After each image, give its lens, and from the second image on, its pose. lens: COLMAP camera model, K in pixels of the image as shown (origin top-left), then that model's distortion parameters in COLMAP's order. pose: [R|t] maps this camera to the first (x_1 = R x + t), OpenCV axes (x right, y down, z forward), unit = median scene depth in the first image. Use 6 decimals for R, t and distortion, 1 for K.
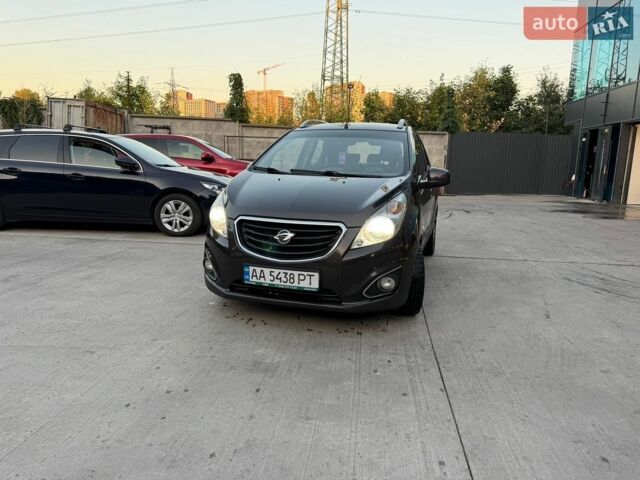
lens RADIAL K [[466.3, 0, 324.6], [0, 466.3, 240.2], [0, 0, 1]] dist [0.064209, -0.090088]
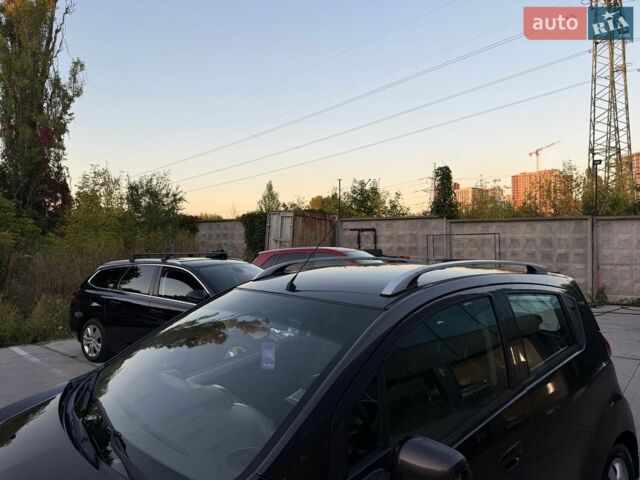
lens RADIAL K [[450.7, 0, 320.0], [0, 450.7, 240.0], [0, 0, 1]] dist [0.066016, -0.089601]
pose [[0.824701, -0.036999, -0.564358, 0.231824], [-0.063026, 0.985630, -0.156718, -0.148262], [0.562047, 0.164815, 0.810518, 0.424327]]
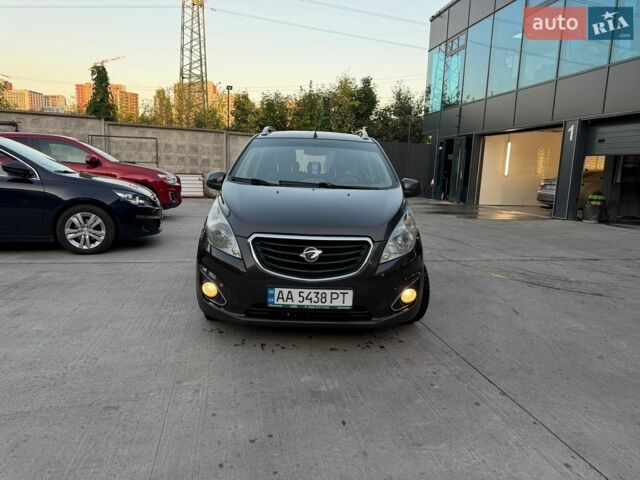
lens RADIAL K [[466.3, 0, 324.6], [0, 466.3, 240.2], [0, 0, 1]] dist [0.064209, -0.090088]
pose [[0.949706, -0.041426, 0.310392, -0.168886], [0.042684, 0.999085, 0.002743, -0.017879], [-0.310221, 0.010644, 0.950605, 0.043767]]
